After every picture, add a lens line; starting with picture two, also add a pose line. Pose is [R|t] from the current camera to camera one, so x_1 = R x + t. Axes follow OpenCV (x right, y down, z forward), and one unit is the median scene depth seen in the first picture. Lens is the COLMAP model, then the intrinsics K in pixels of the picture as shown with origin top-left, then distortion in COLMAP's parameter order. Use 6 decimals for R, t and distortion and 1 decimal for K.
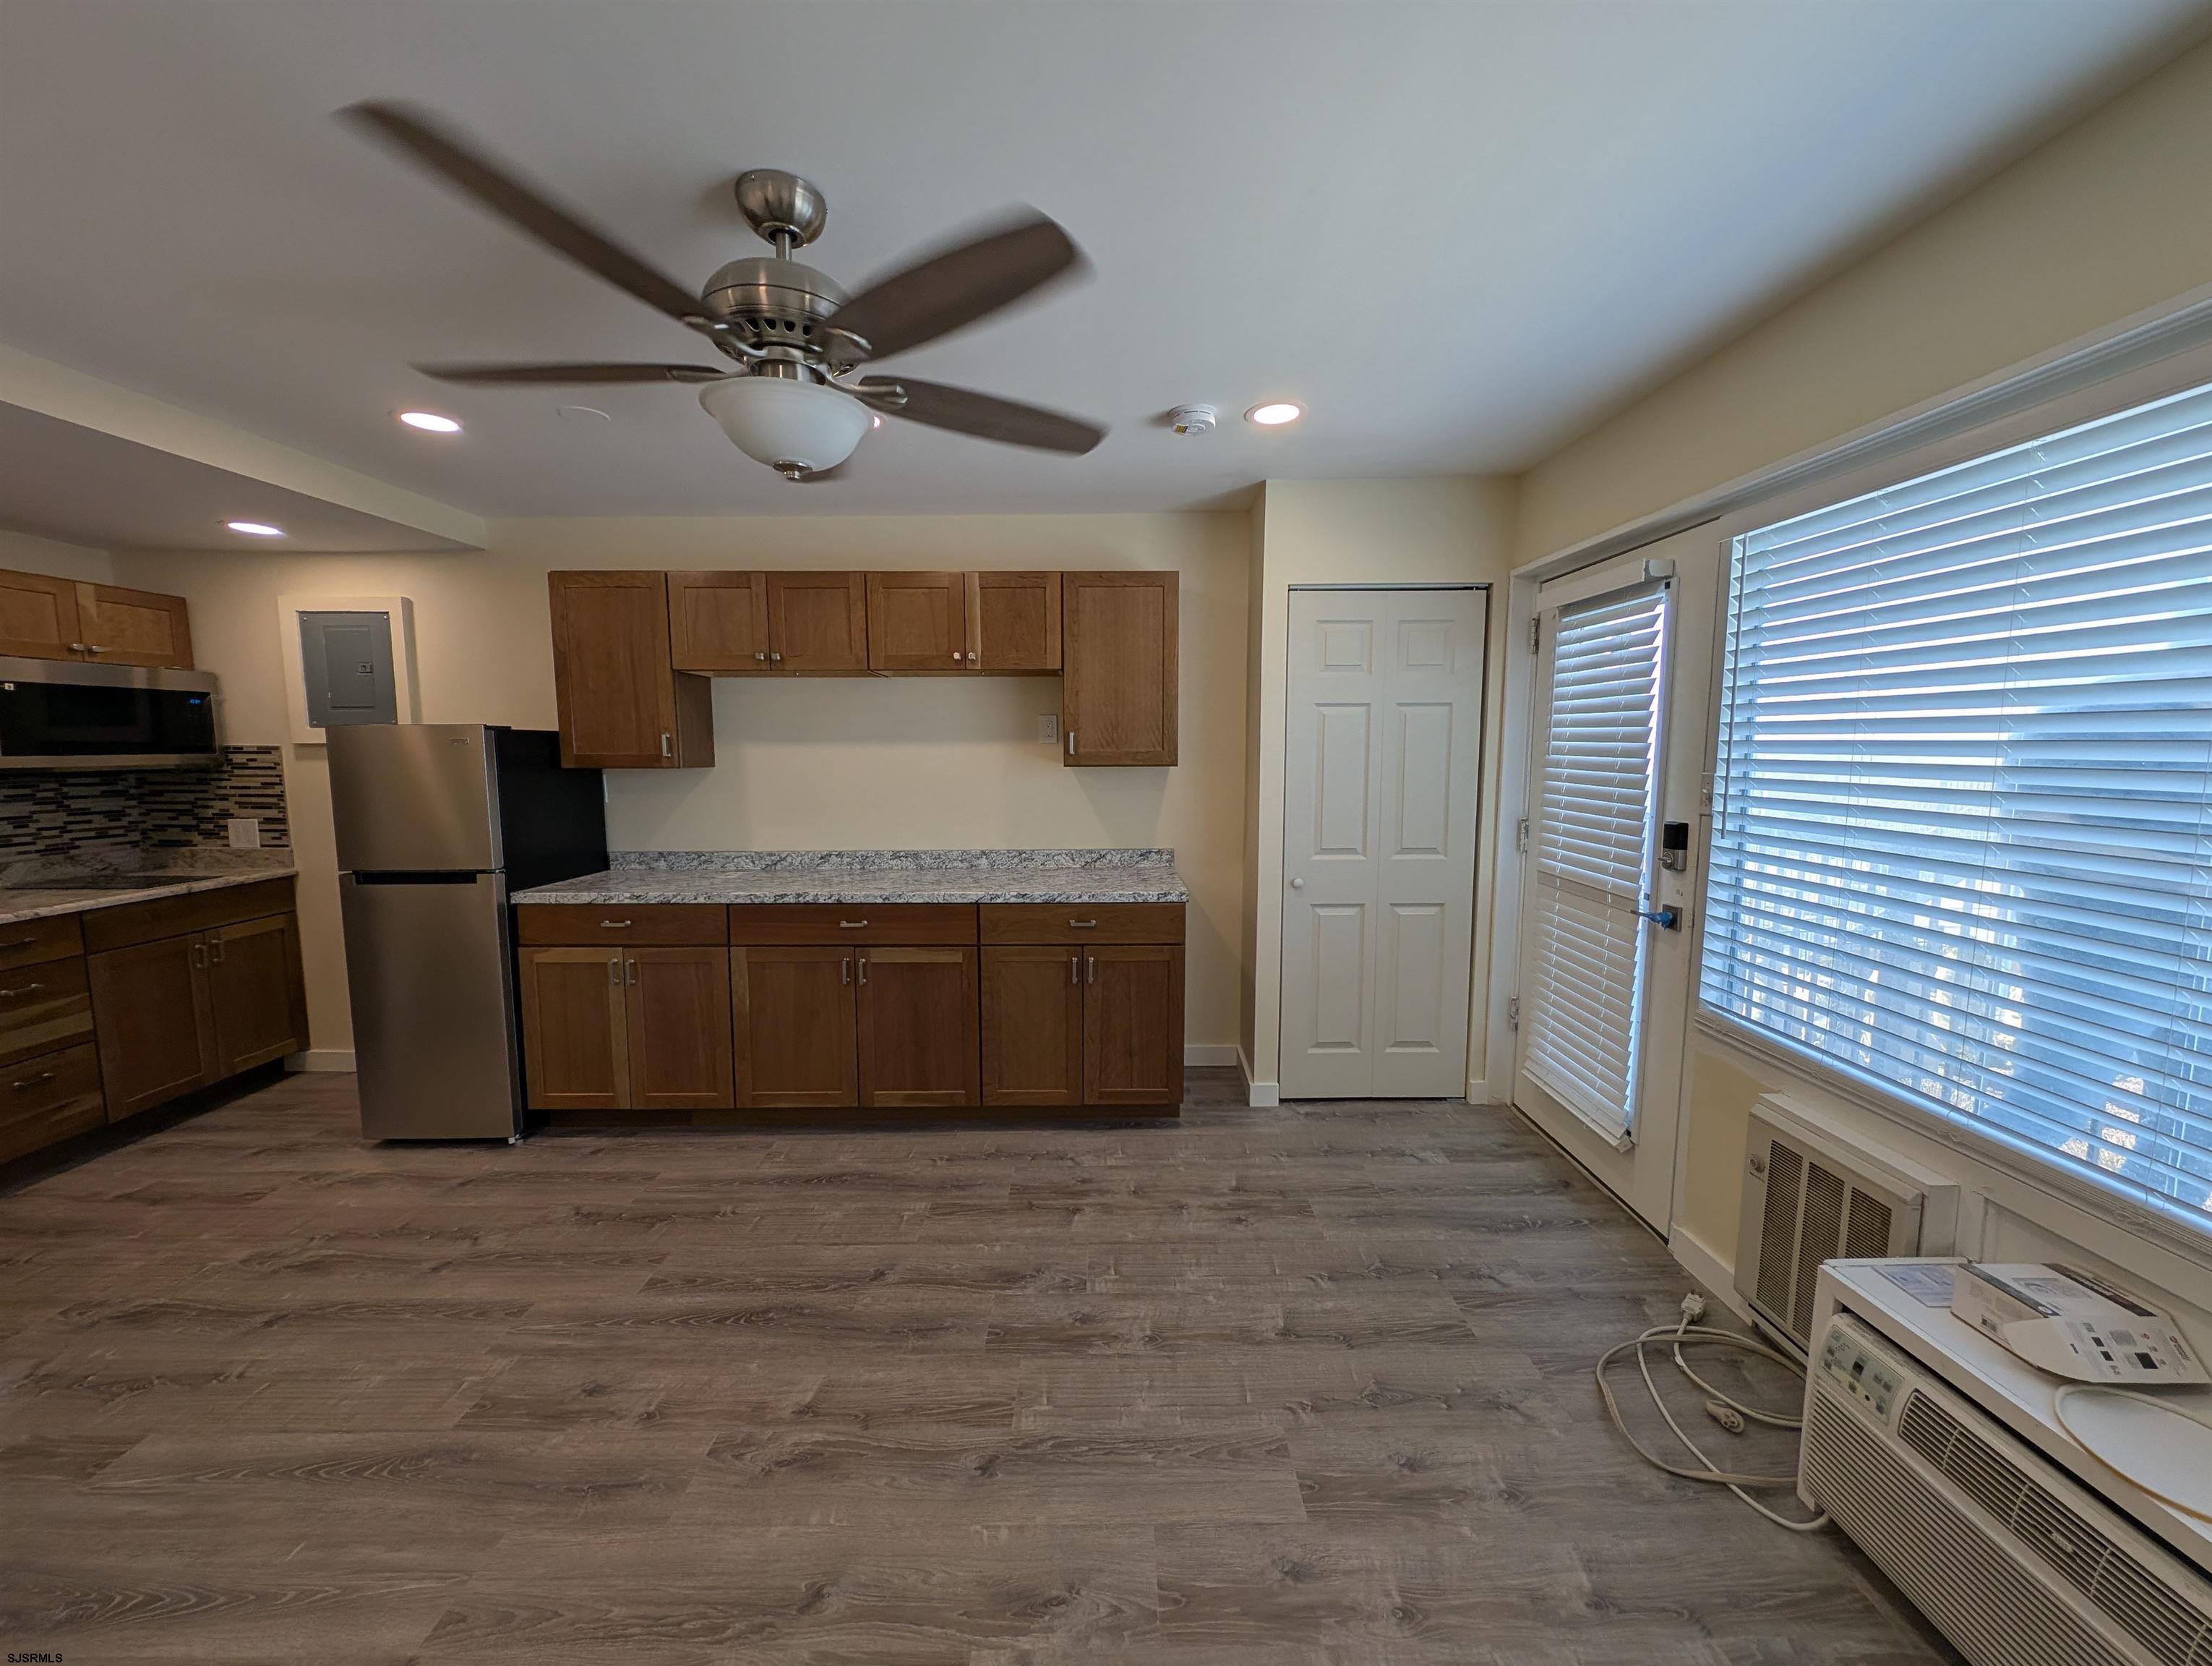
lens RADIAL K [[828.0, 0, 1109.5], [0, 828.0, 834.5], [0, 0, 1]] dist [0.020436, -0.012935]
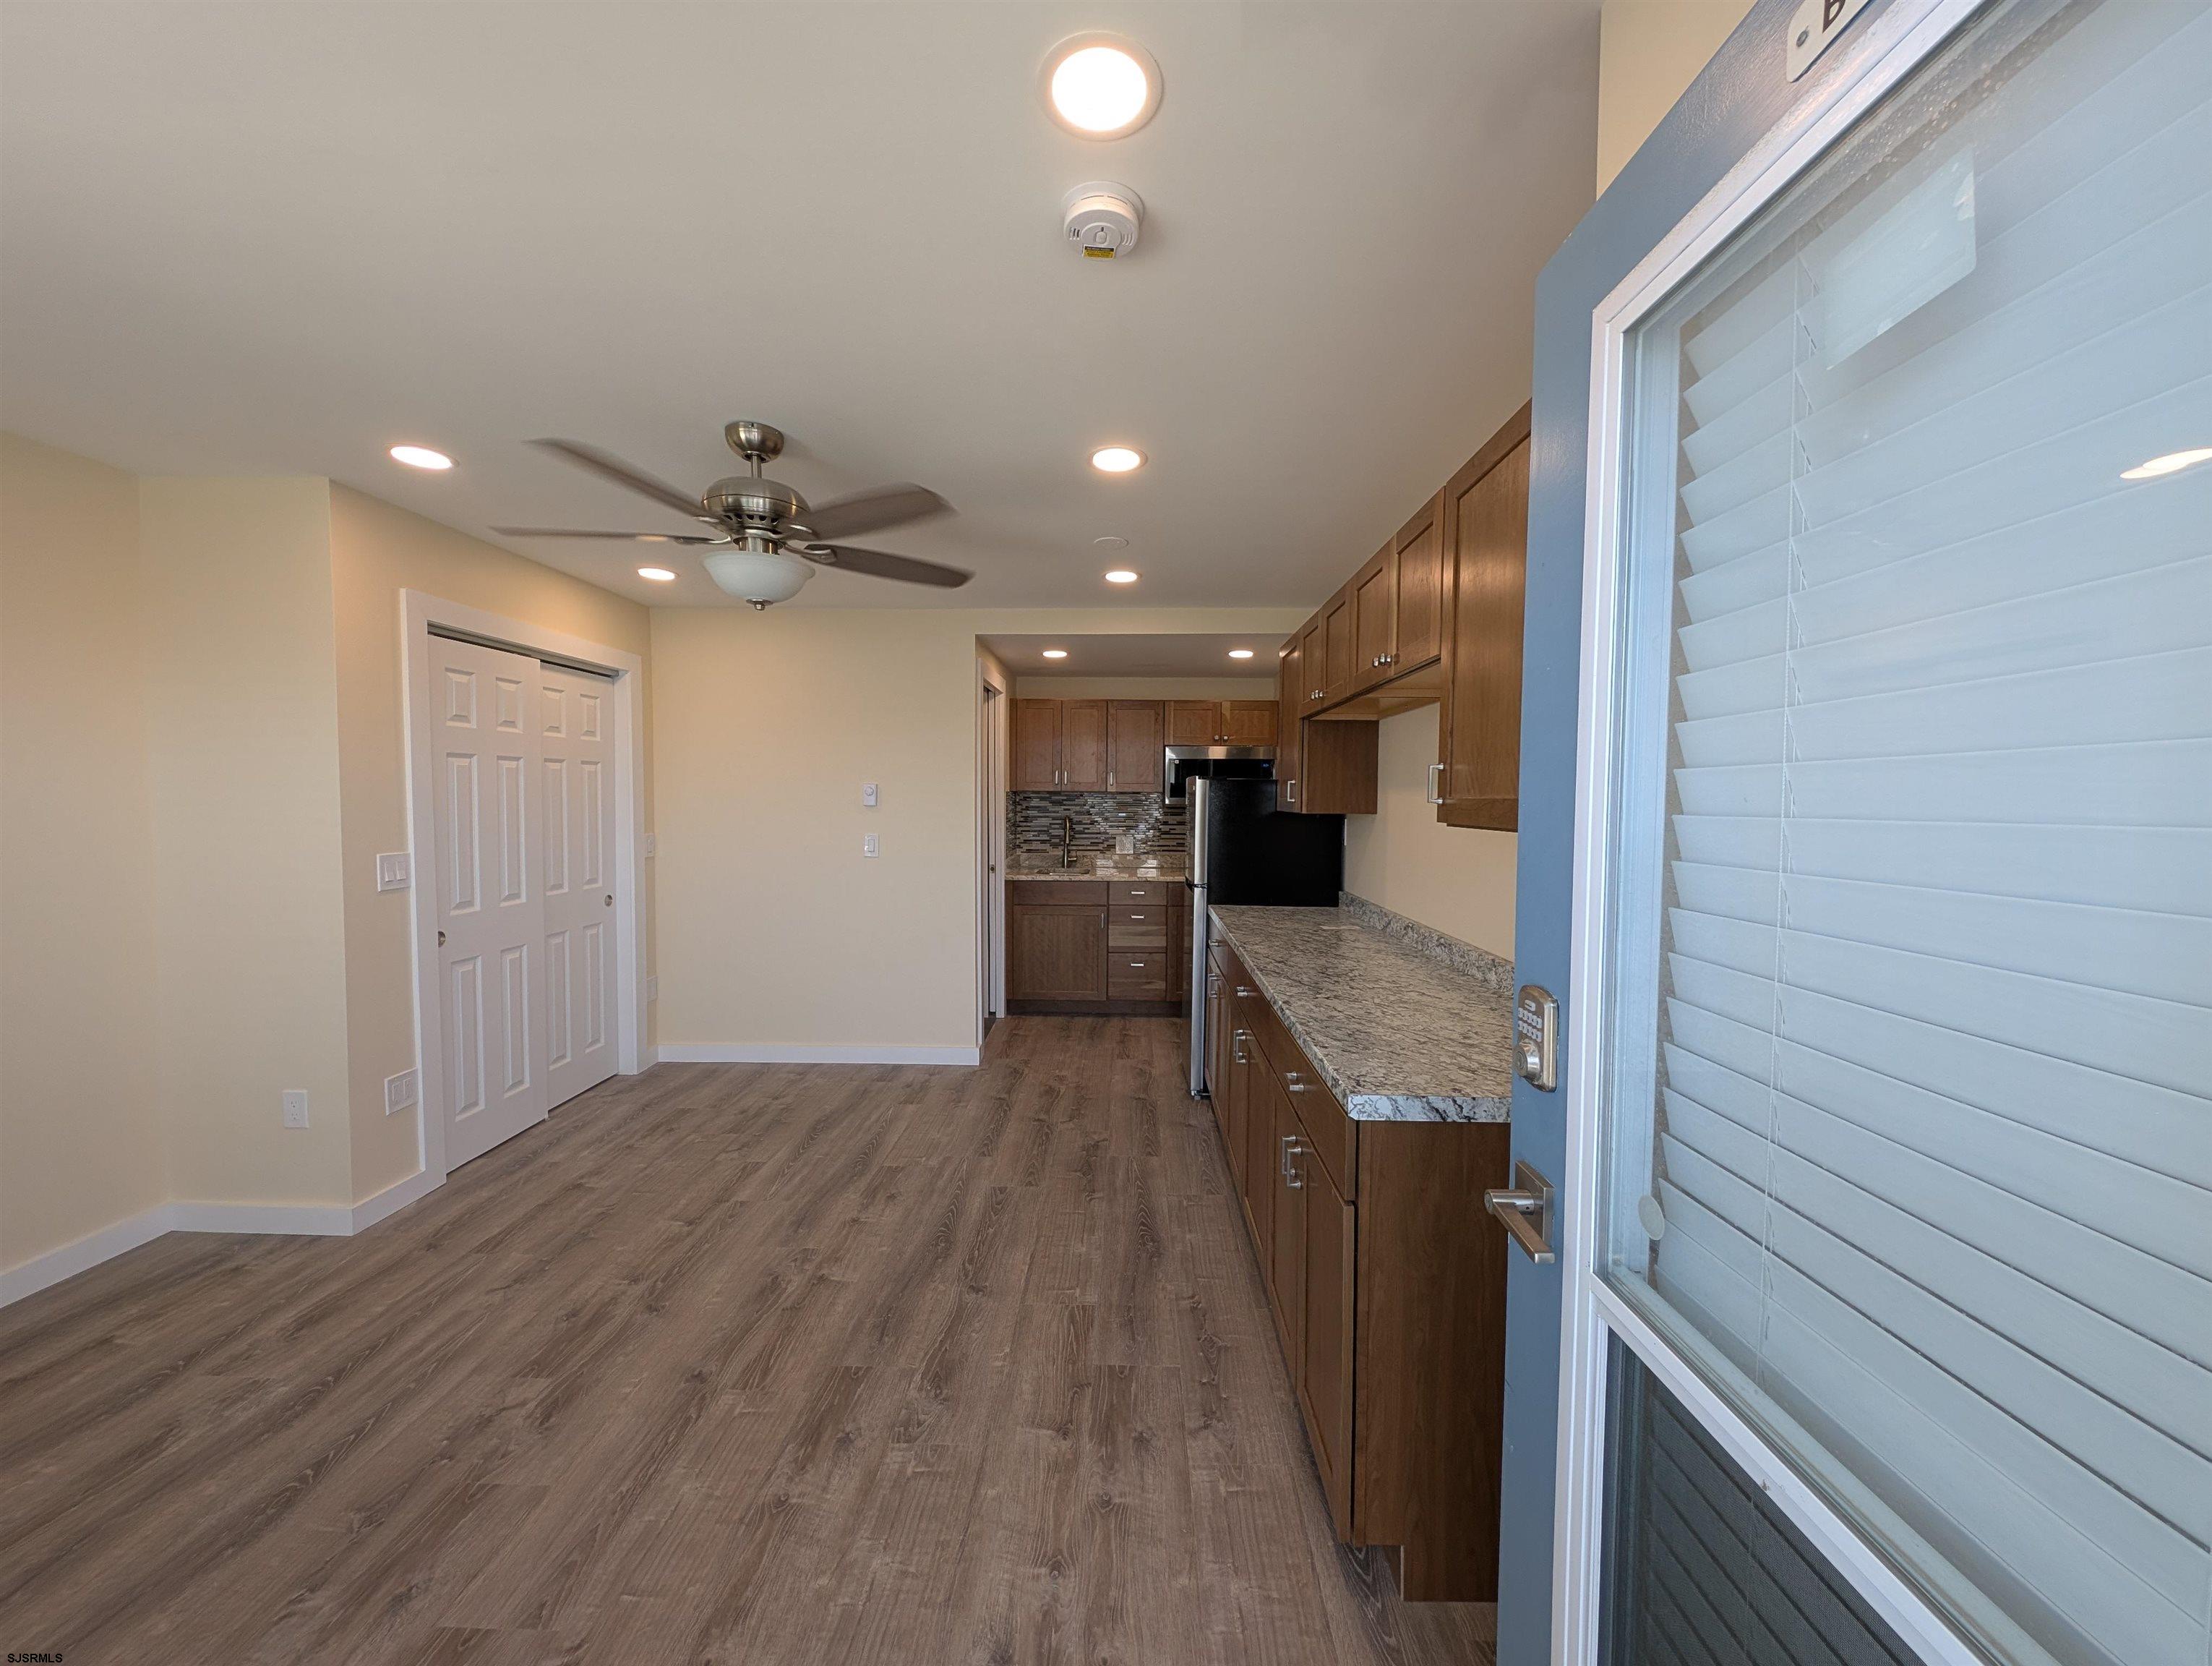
lens RADIAL K [[824.4, 0, 1106.0], [0, 824.4, 833.0], [0, 0, 1]] dist [0.019937, -0.012354]
pose [[-0.032628, 0.048078, -0.998311, 0.567757], [-0.114045, 0.992139, 0.051508, -0.089412], [0.992940, 0.115533, -0.026888, 0.866957]]
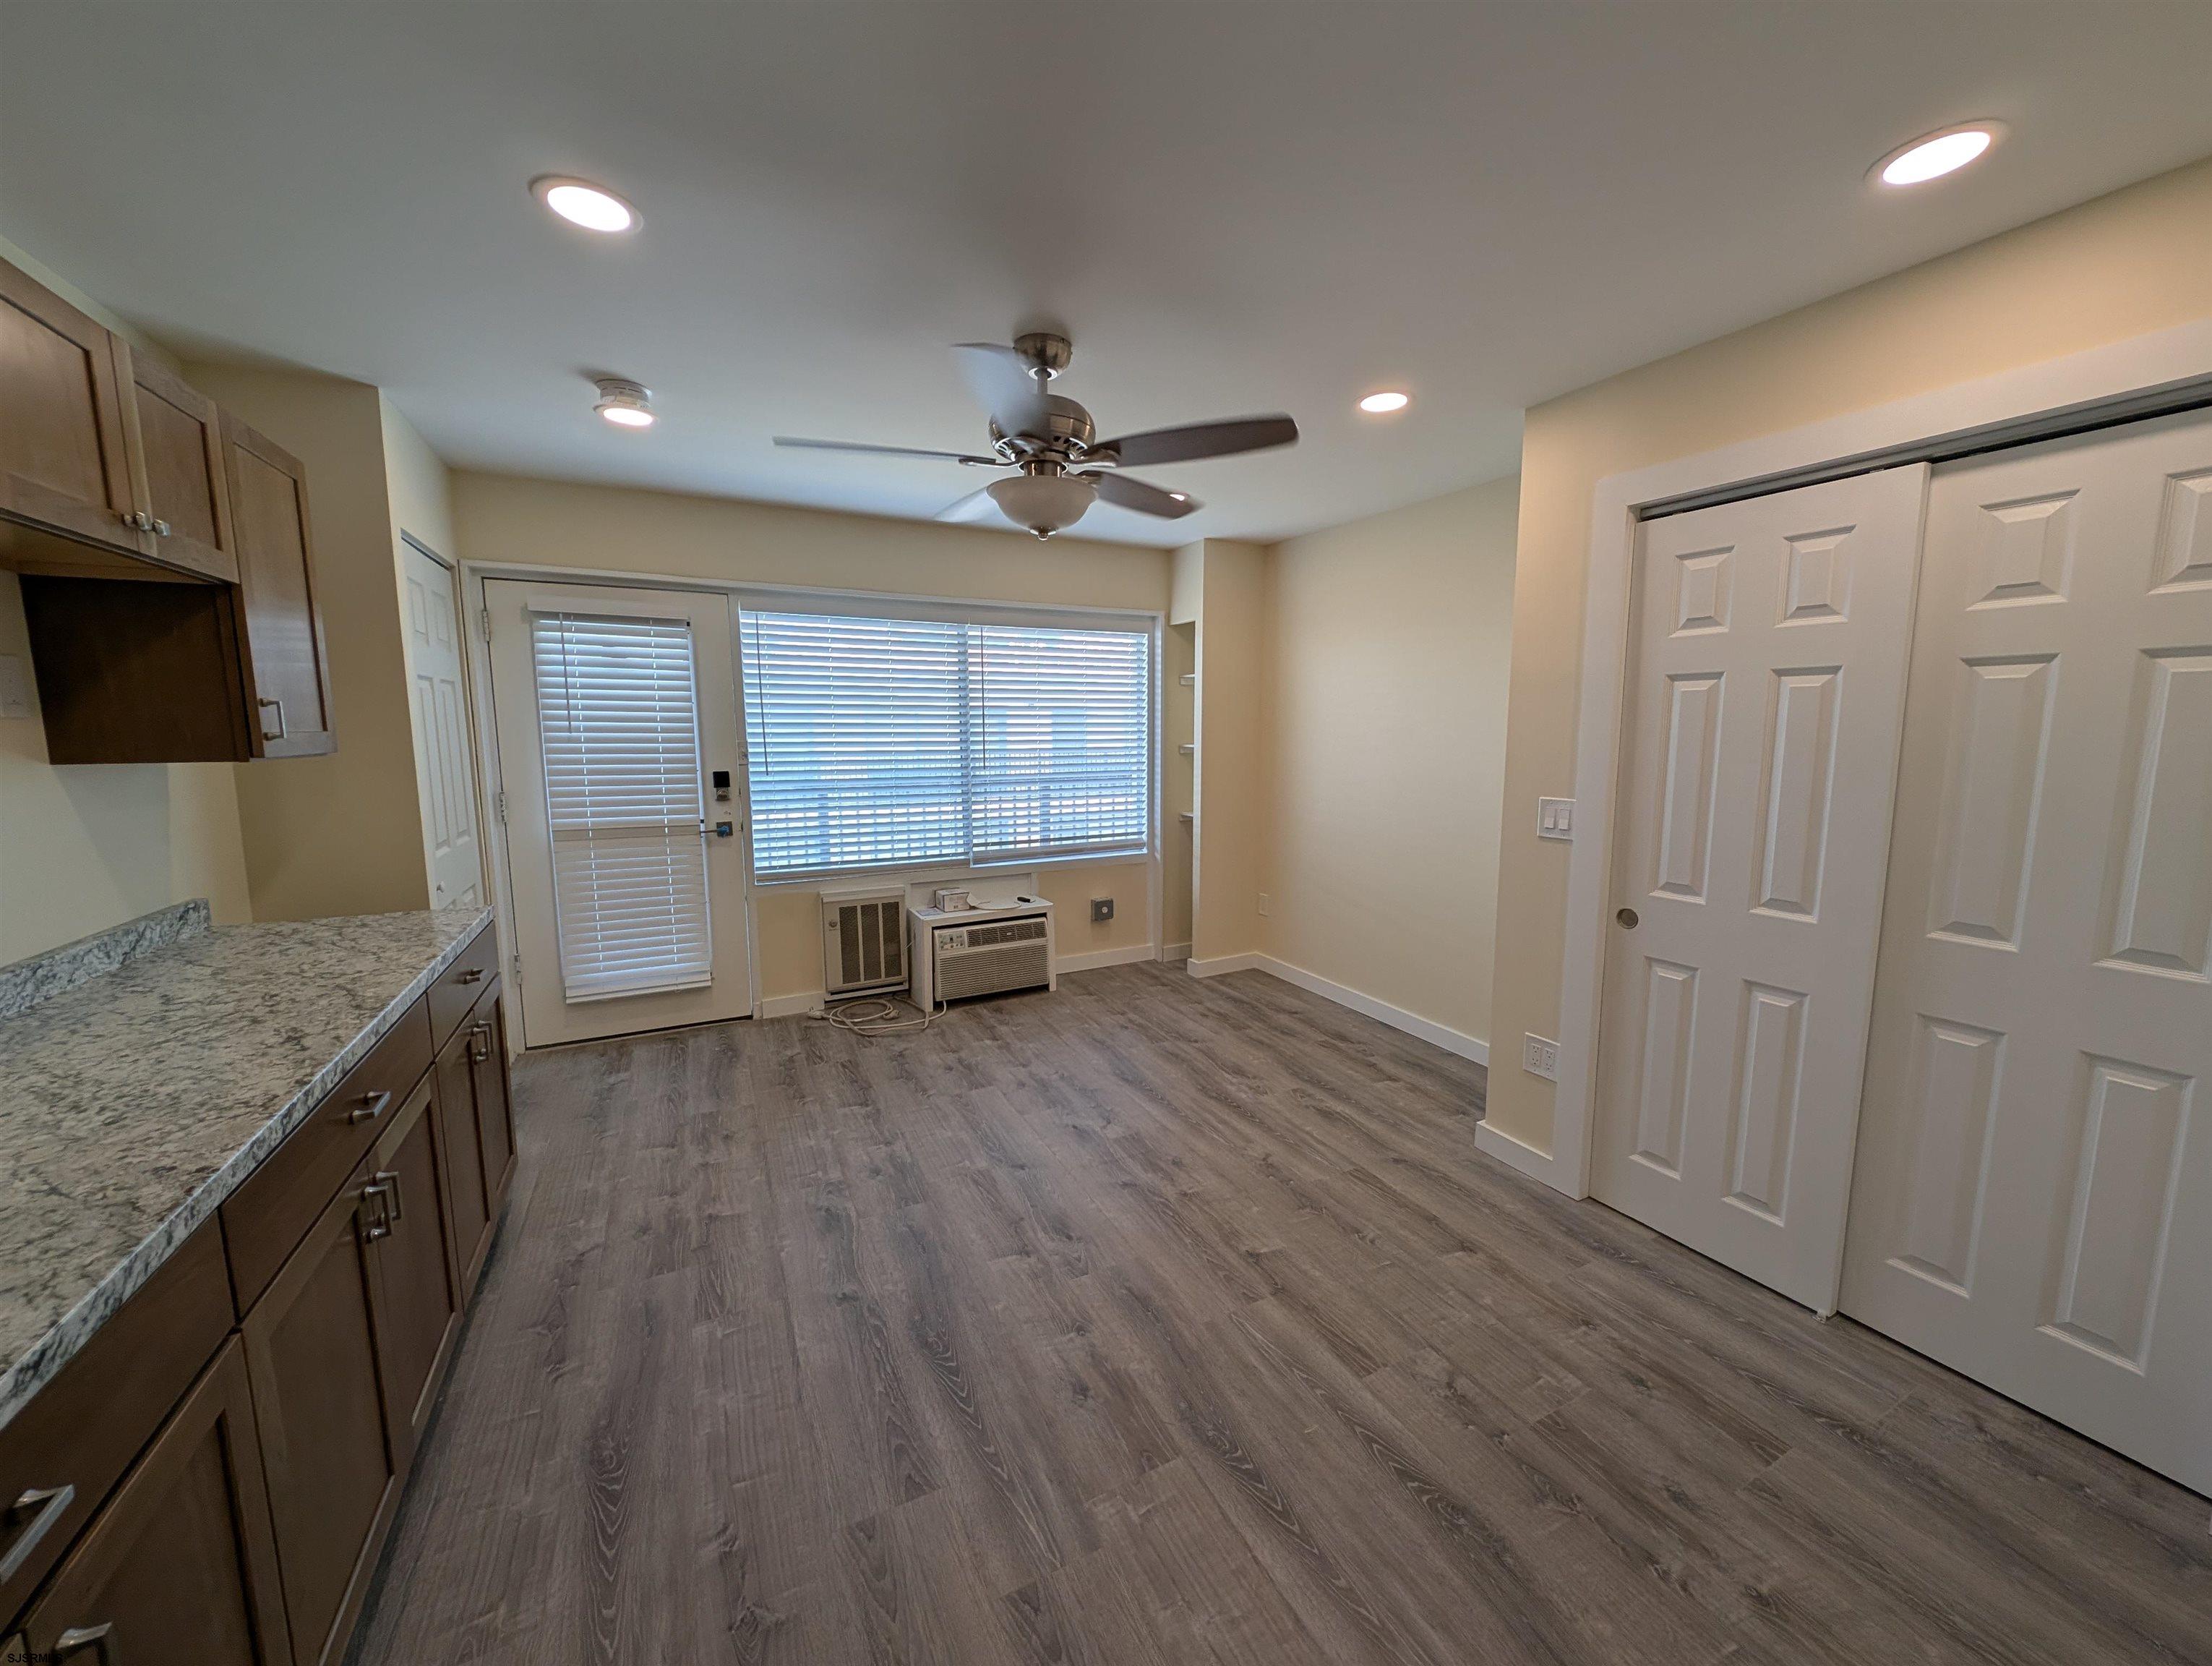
lens RADIAL K [[828.0, 0, 1109.5], [0, 828.0, 834.5], [0, 0, 1]] dist [0.020436, -0.012935]
pose [[-0.451204, -0.113112, 0.885224, -0.899490], [0.099623, 0.979351, 0.175918, -0.082800], [-0.886843, 0.167564, -0.430618, 0.813028]]
